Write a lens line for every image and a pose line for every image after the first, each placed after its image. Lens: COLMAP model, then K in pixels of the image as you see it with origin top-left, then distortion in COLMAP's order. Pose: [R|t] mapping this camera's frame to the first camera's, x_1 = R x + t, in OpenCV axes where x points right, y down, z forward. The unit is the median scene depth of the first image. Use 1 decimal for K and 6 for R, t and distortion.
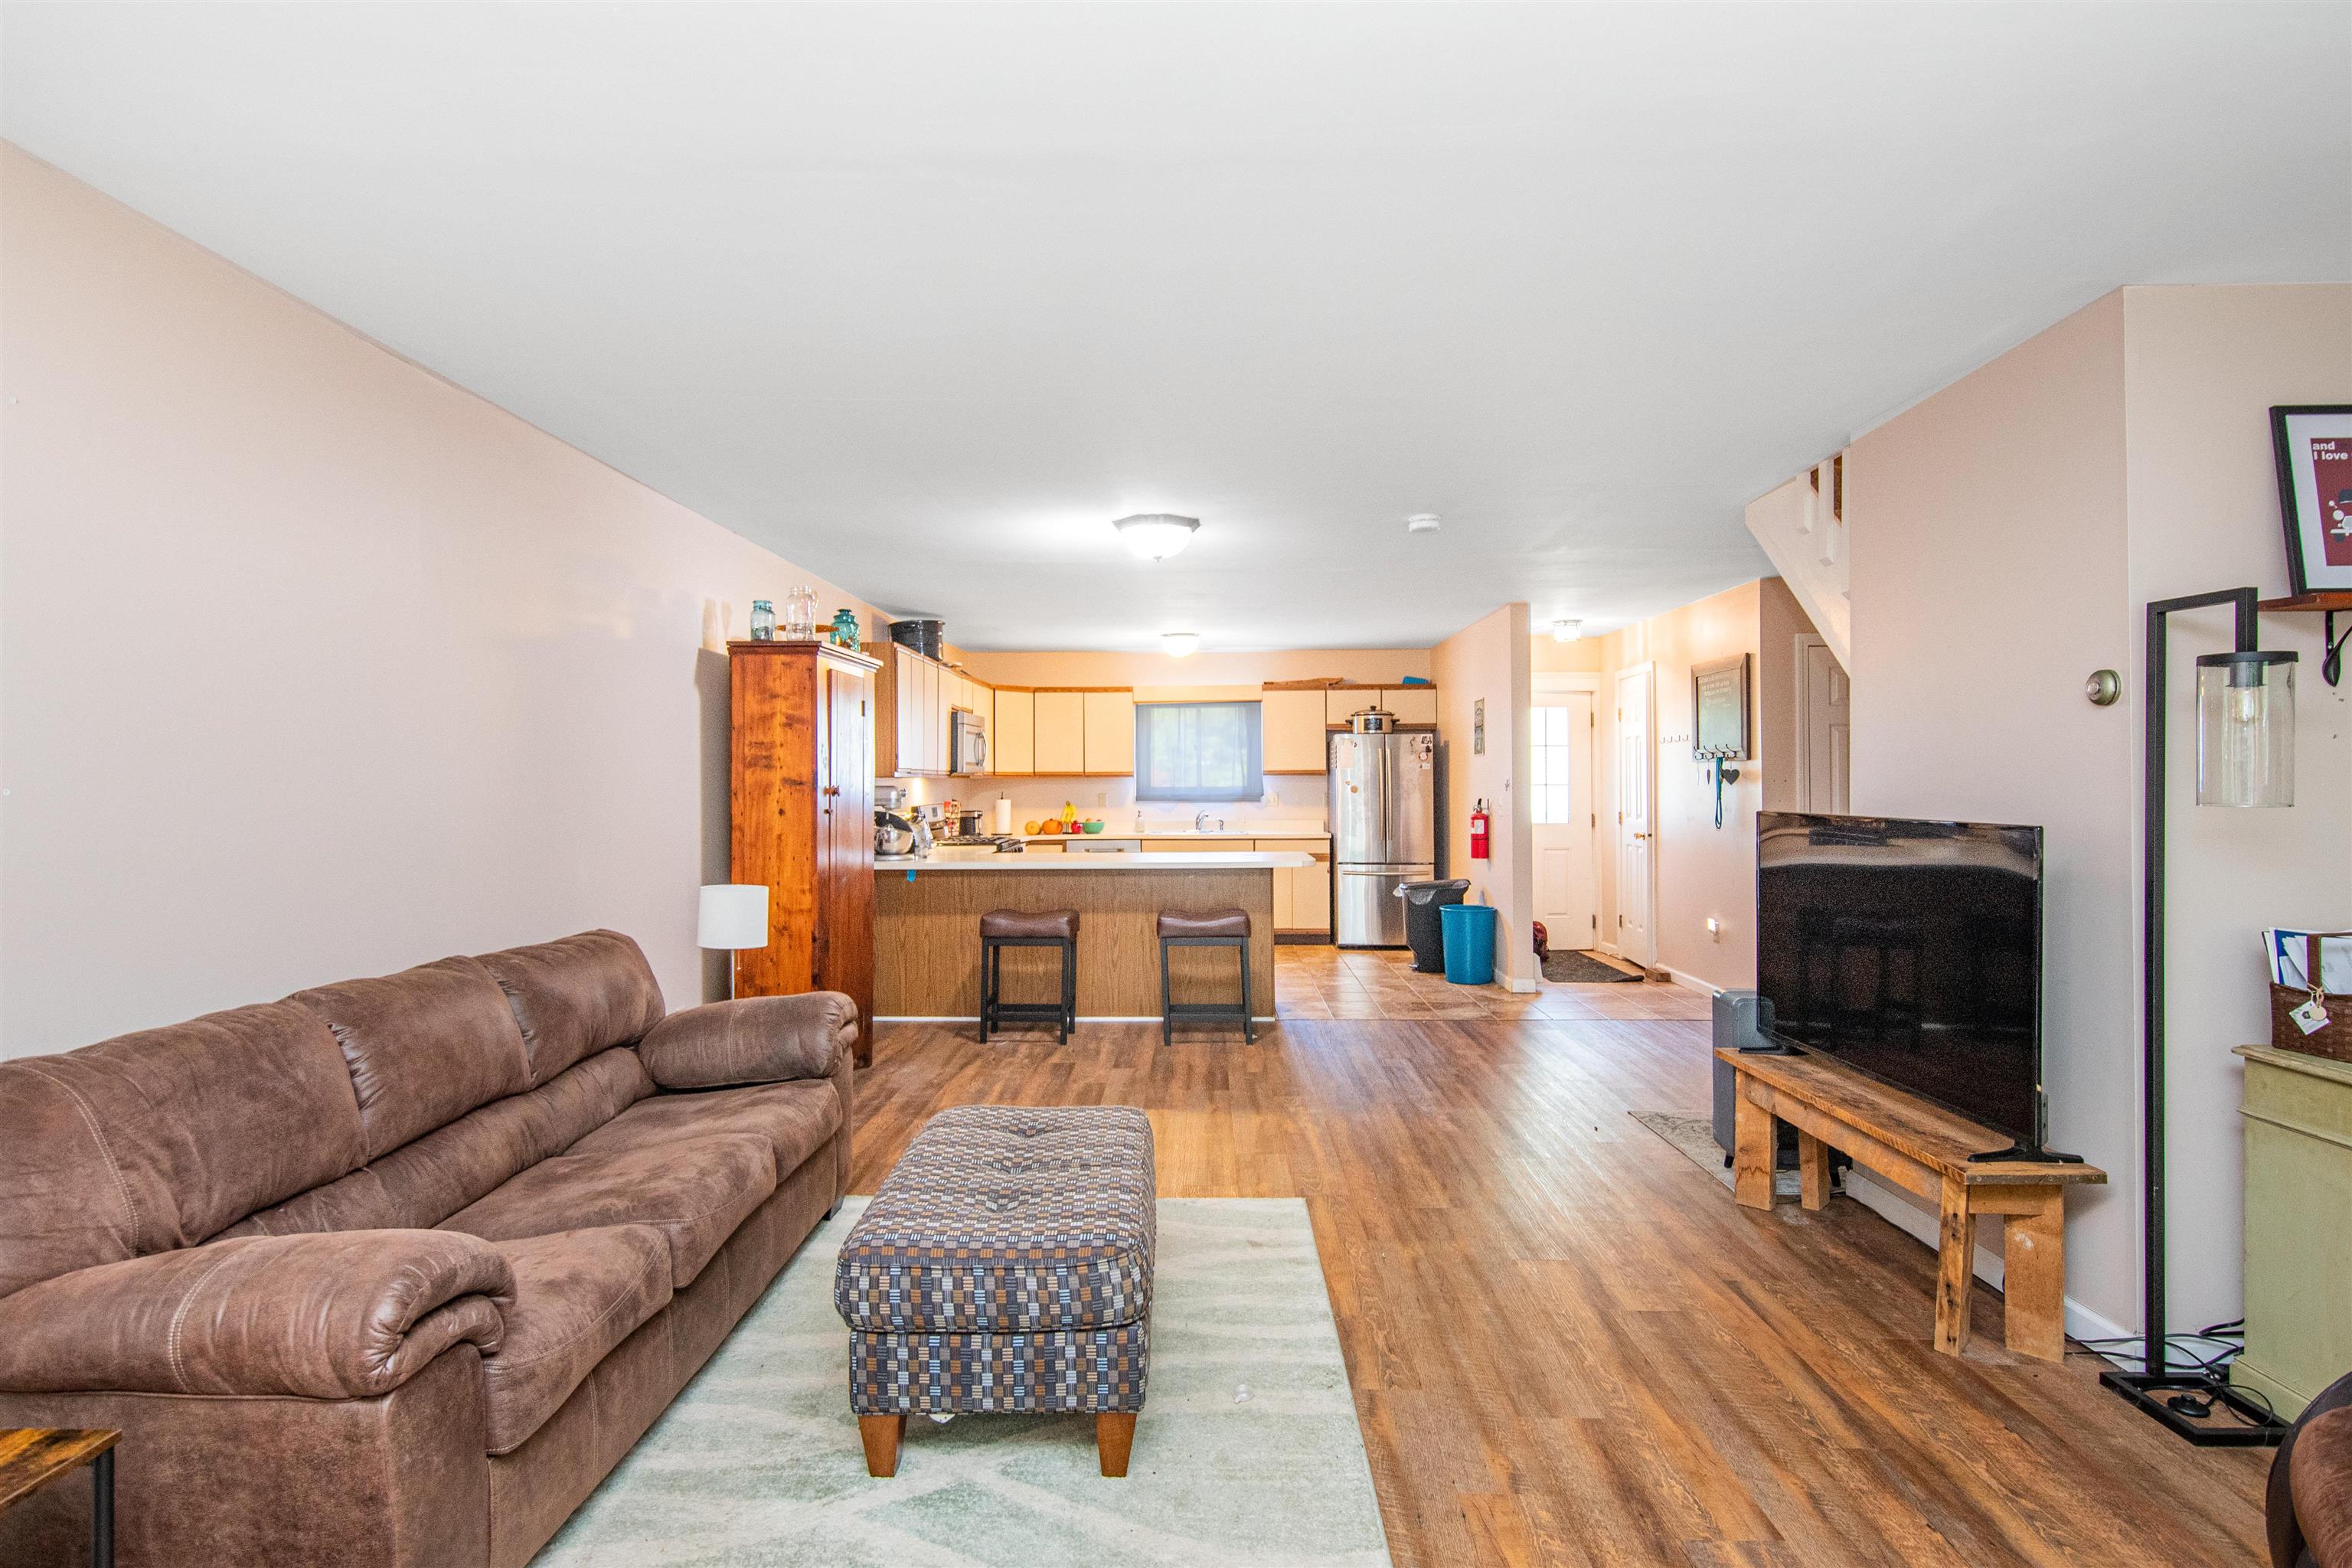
lens RADIAL K [[1138.4, 0, 1176.6], [0, 1138.4, 781.3], [0, 0, 1]] dist [0.000336, 0.000033]
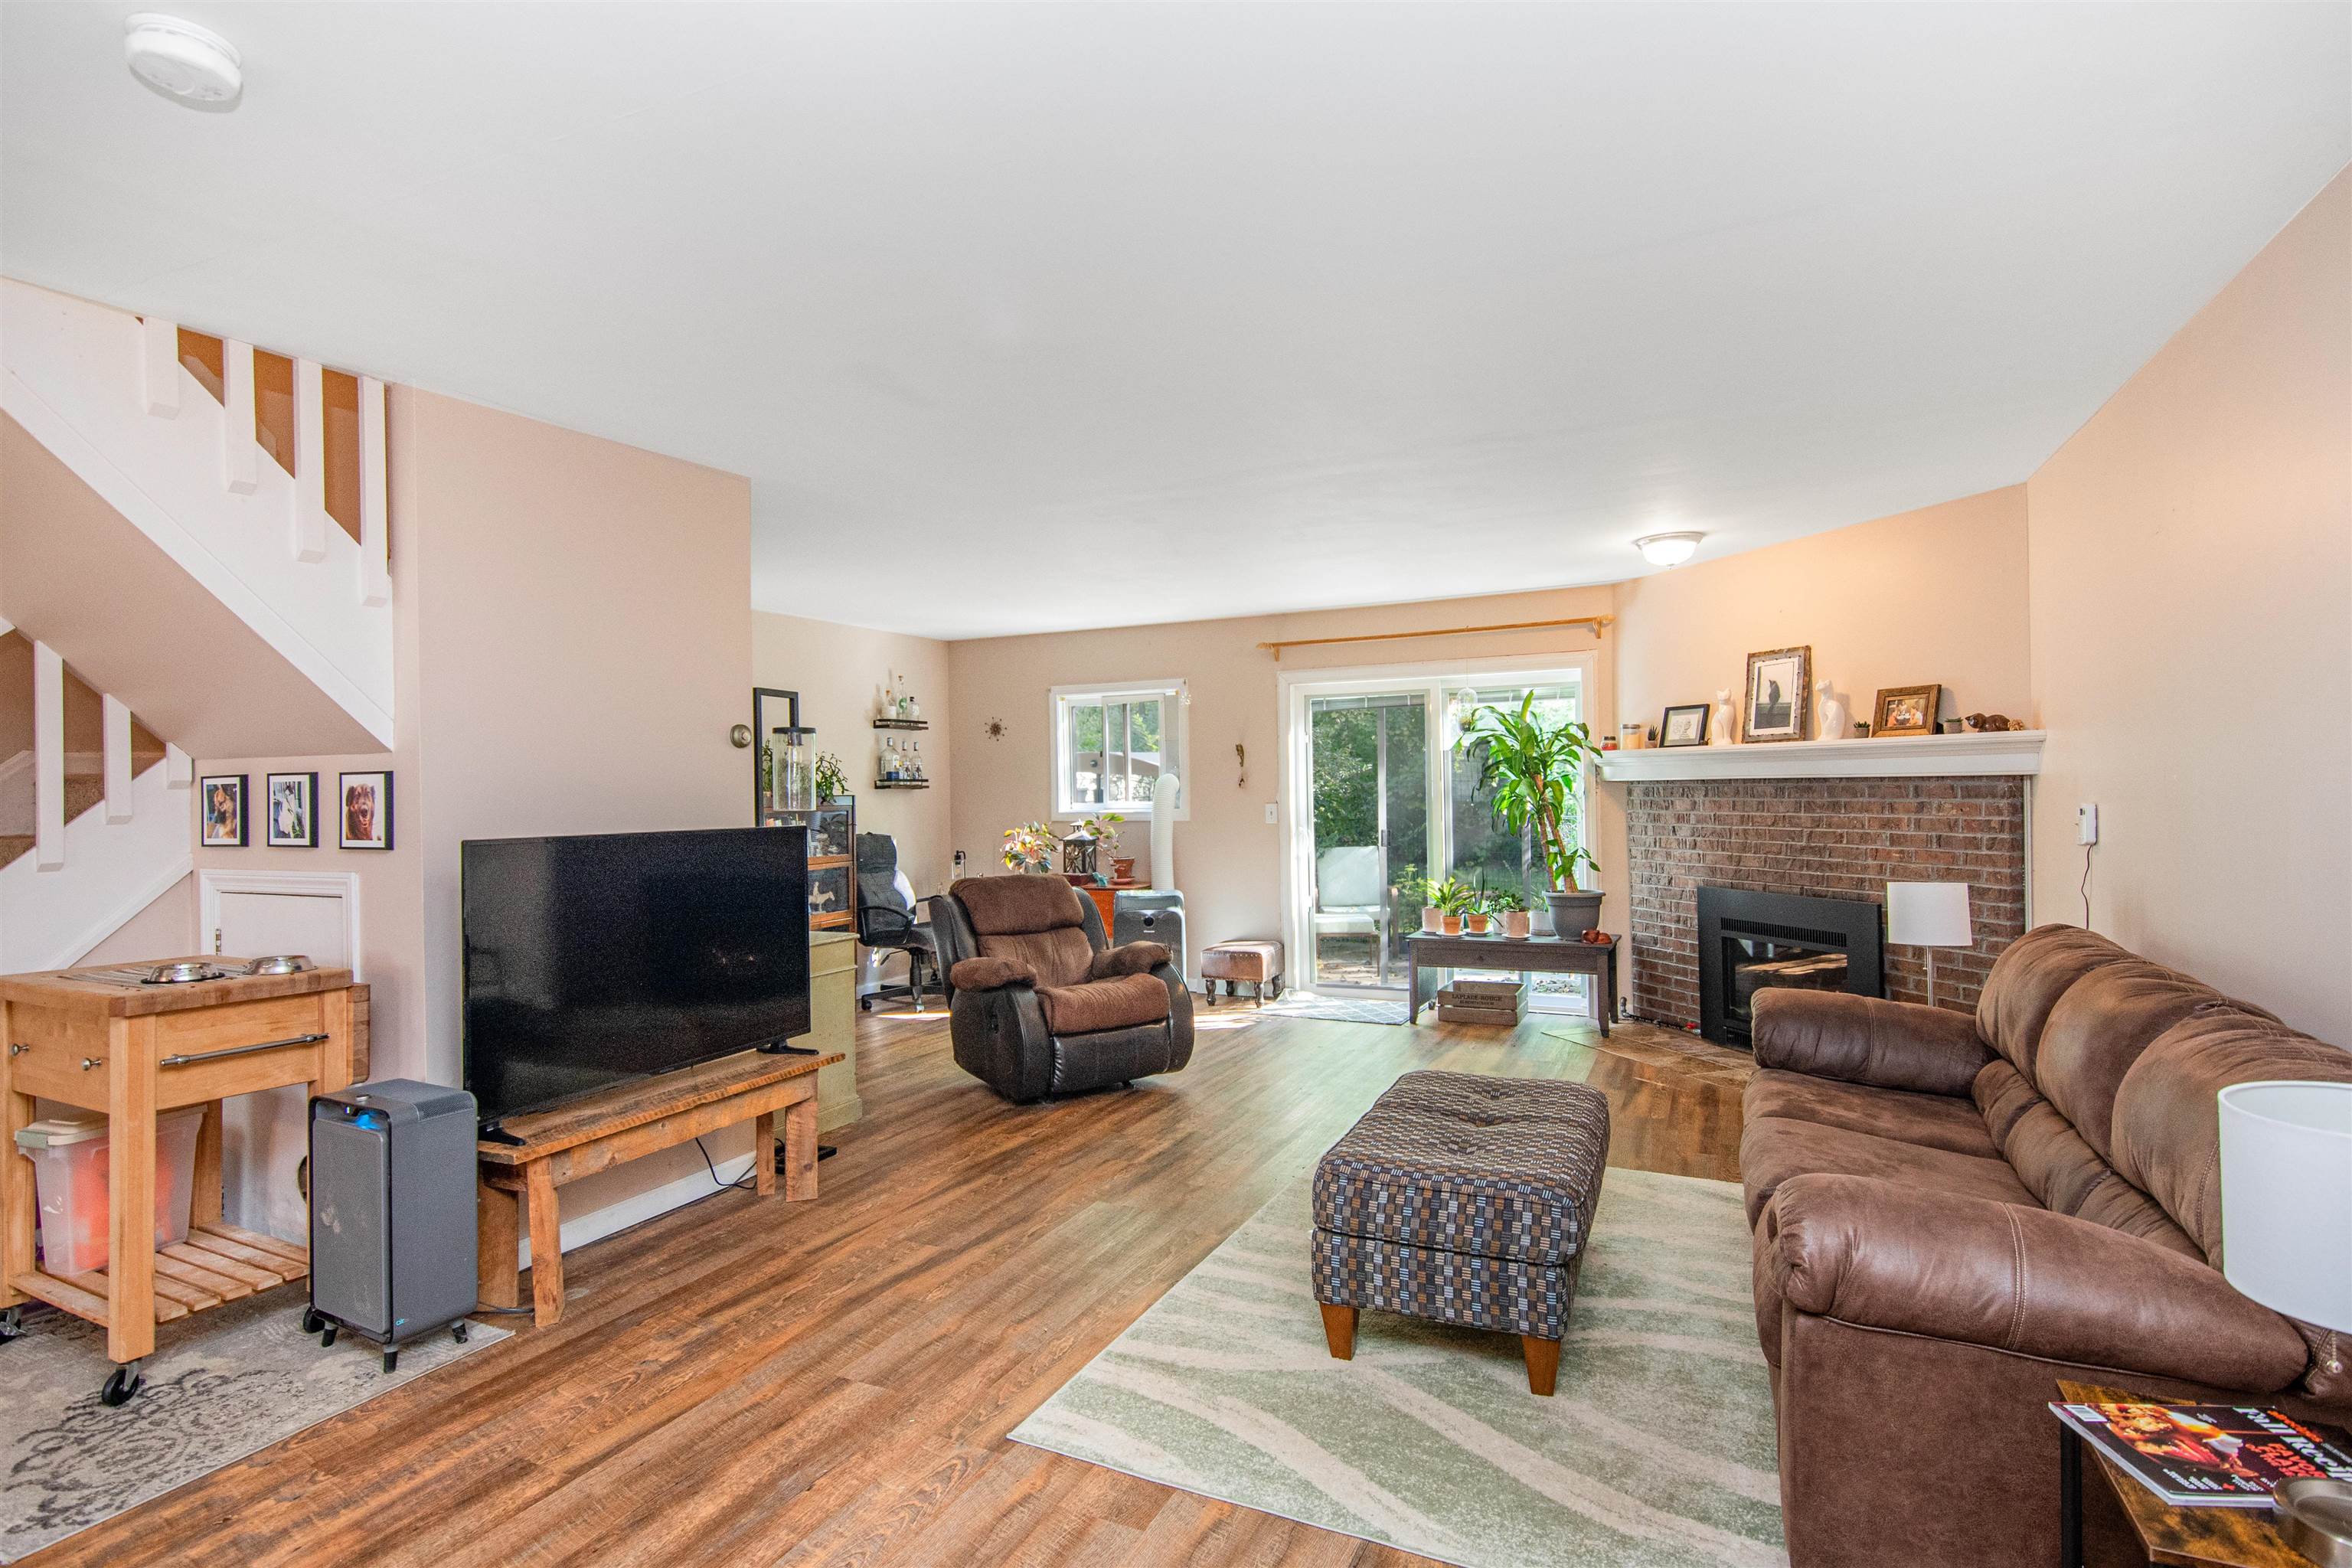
lens RADIAL K [[1138.4, 0, 1170.4], [0, 1138.4, 787.0], [0, 0, 1]] dist [0.000336, 0.000033]
pose [[-0.902401, 0.010418, 0.430771, -0.383617], [0.011038, 0.999939, -0.001060, -0.008263], [-0.430755, 0.003798, -0.902461, 2.288180]]
